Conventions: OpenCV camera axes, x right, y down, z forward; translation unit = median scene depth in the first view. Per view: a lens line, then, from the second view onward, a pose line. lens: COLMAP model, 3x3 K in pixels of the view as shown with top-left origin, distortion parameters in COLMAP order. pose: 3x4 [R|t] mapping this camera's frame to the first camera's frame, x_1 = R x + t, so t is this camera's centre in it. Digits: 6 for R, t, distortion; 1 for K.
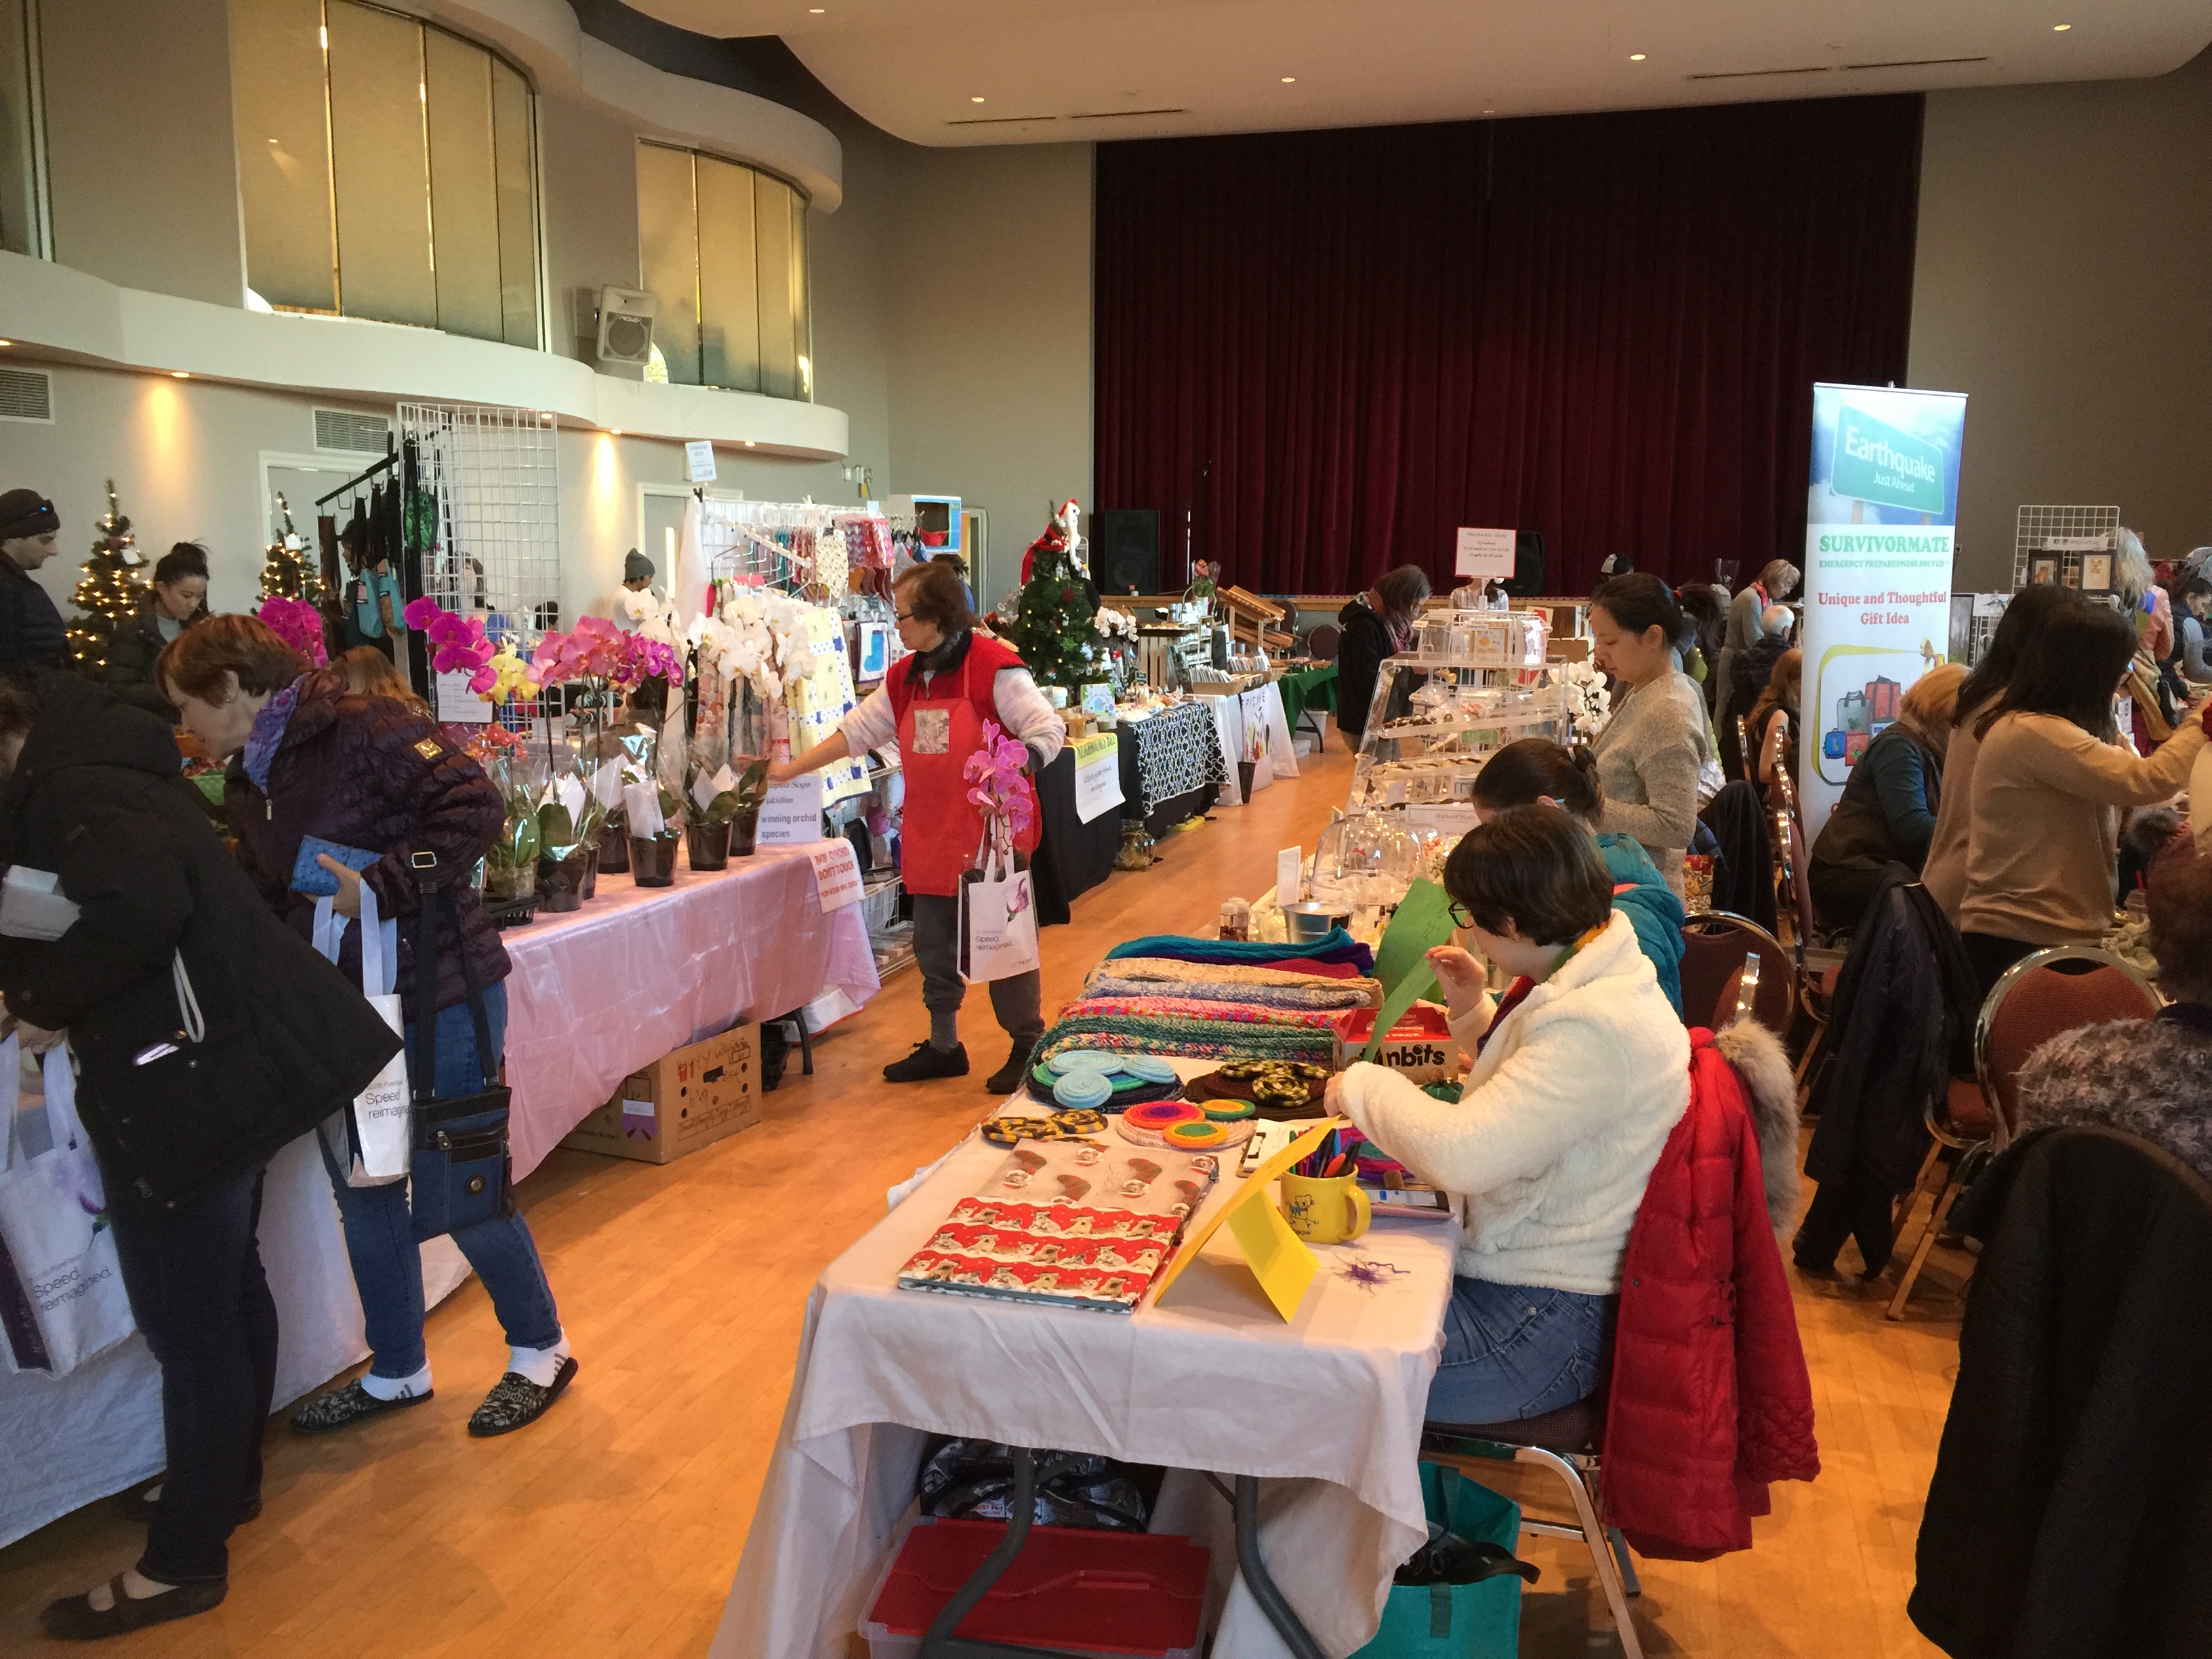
lens RADIAL K [[1877.1, 0, 1105.9], [0, 1877.1, 819.3], [0, 0, 1]] dist [0.056533, -0.068845]
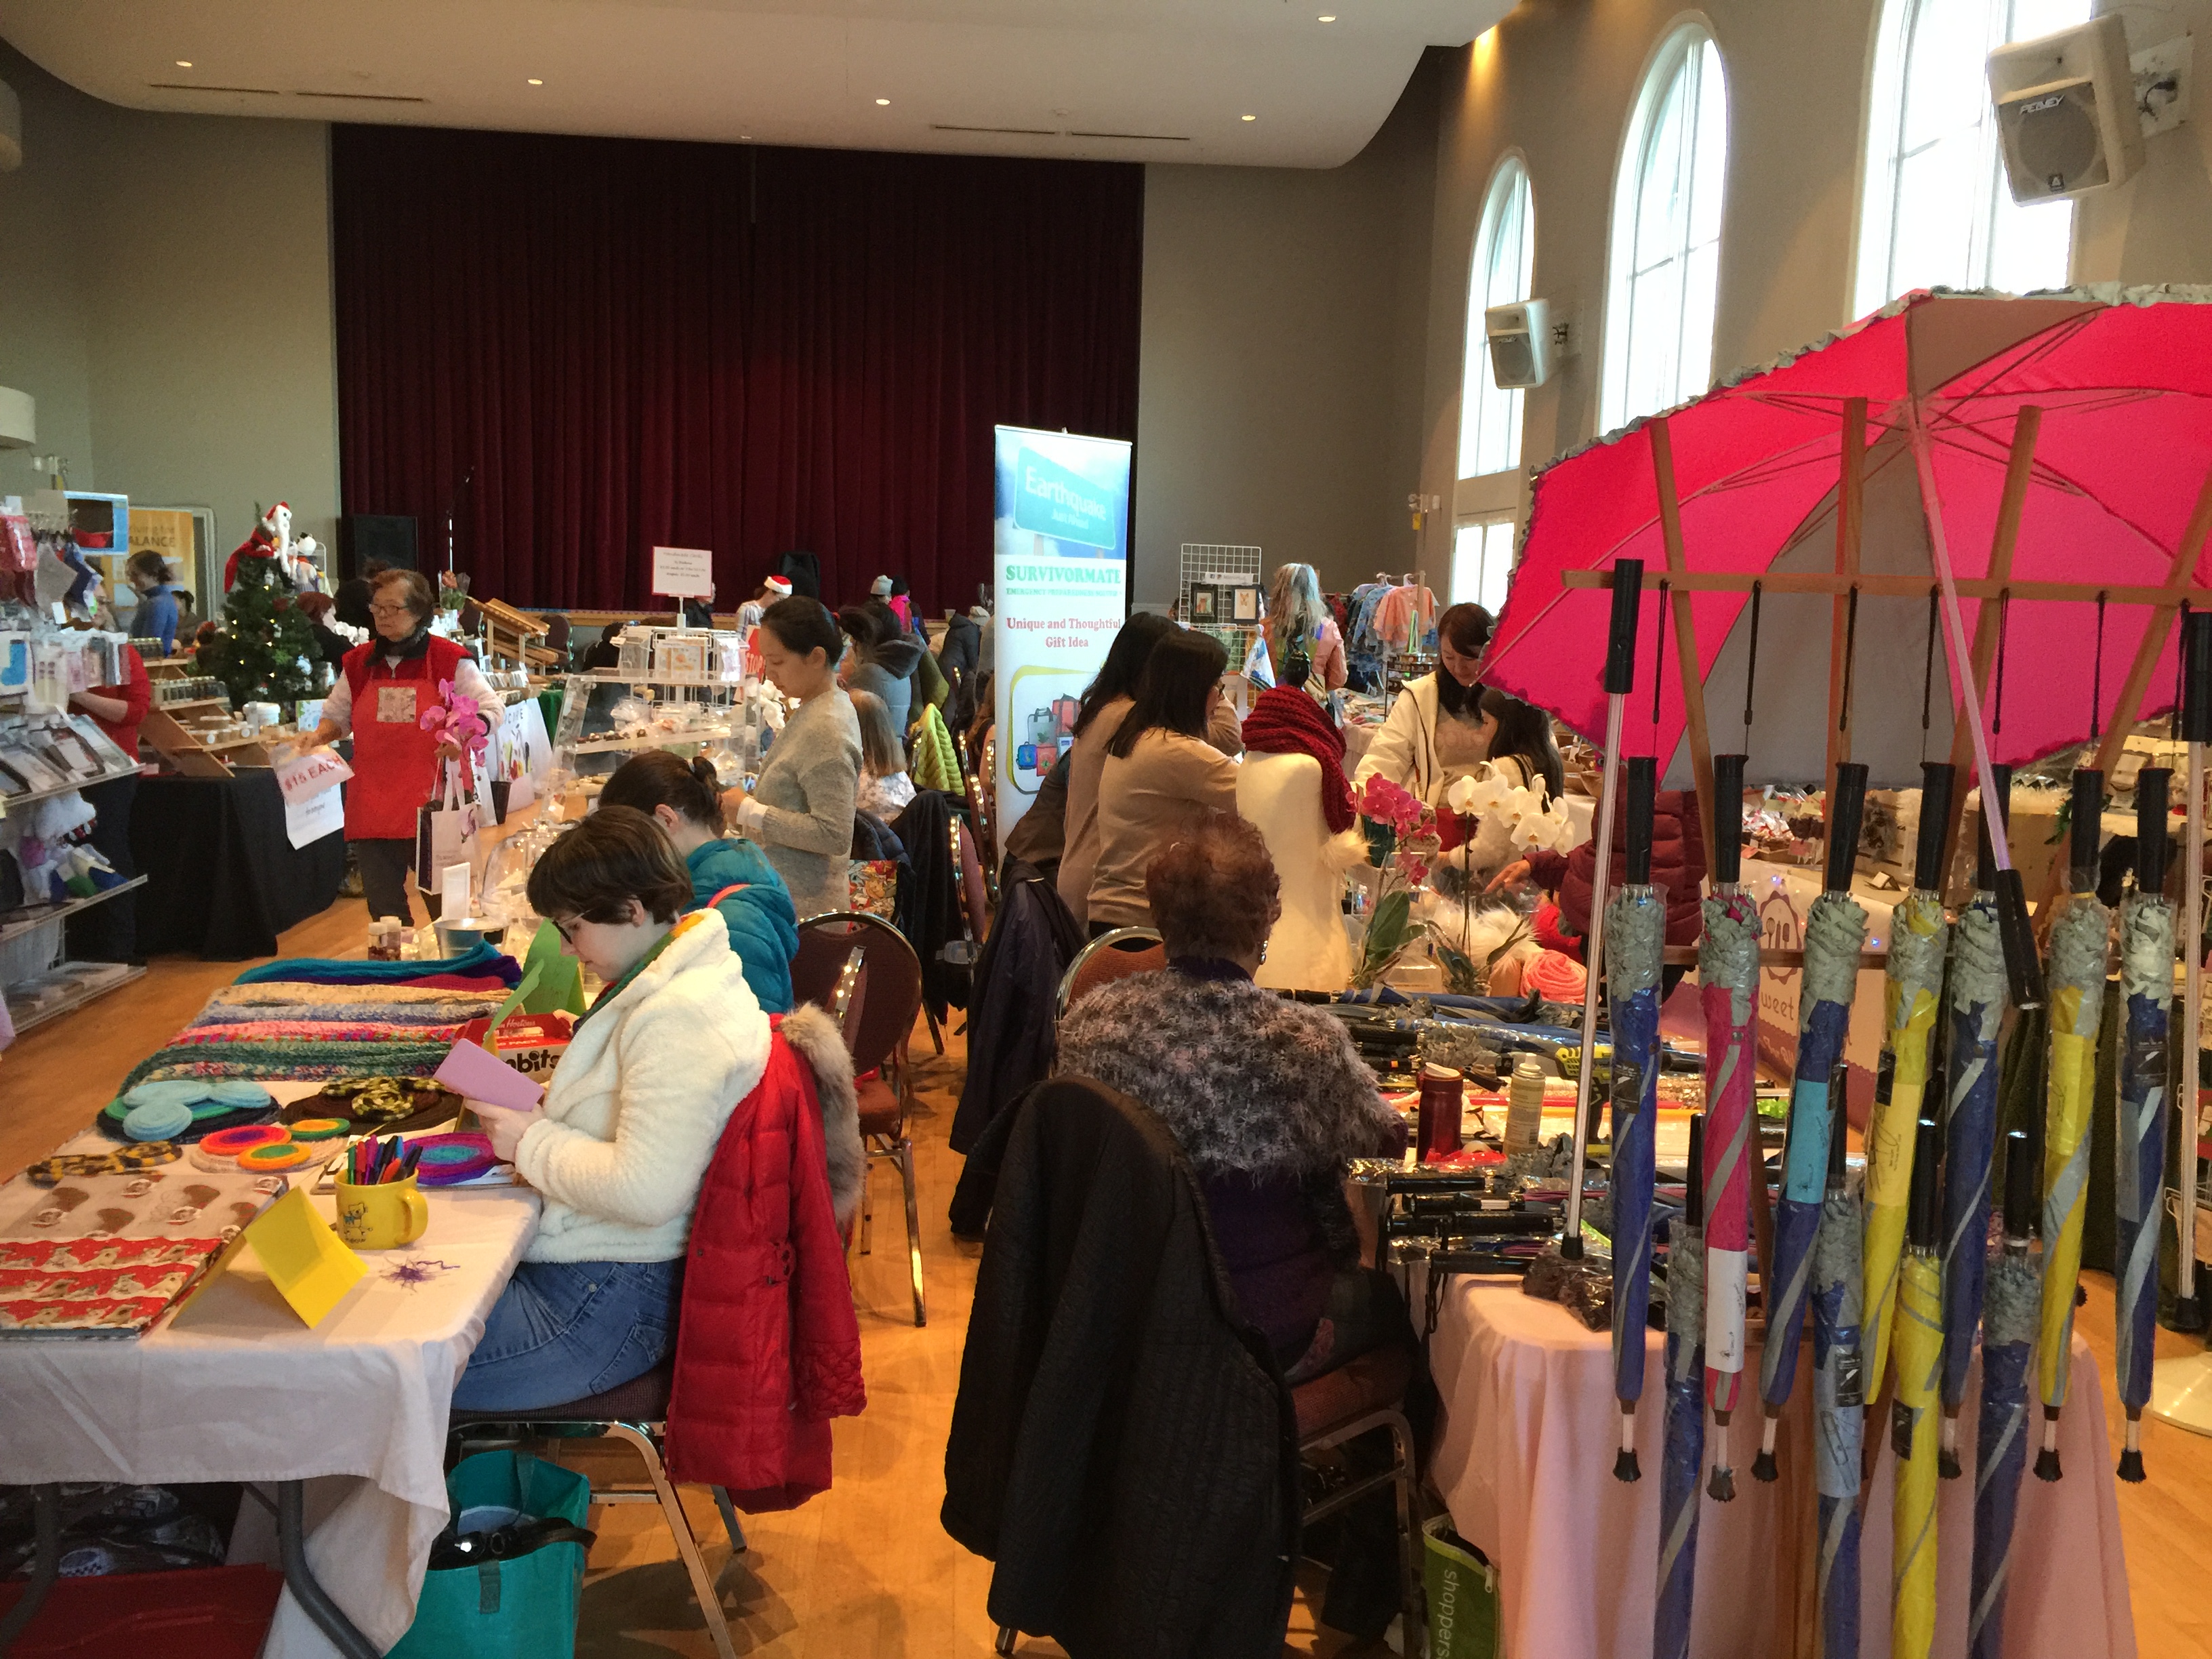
lens RADIAL K [[1877.4, 0, 1106.0], [0, 1877.4, 829.5], [0, 0, 1]] dist [0.062416, -0.085007]
pose [[0.936800, -0.023867, 0.349049, 0.104280], [0.025301, 0.999680, 0.000453, 0.007089], [-0.348948, 0.008407, 0.937104, -0.074552]]
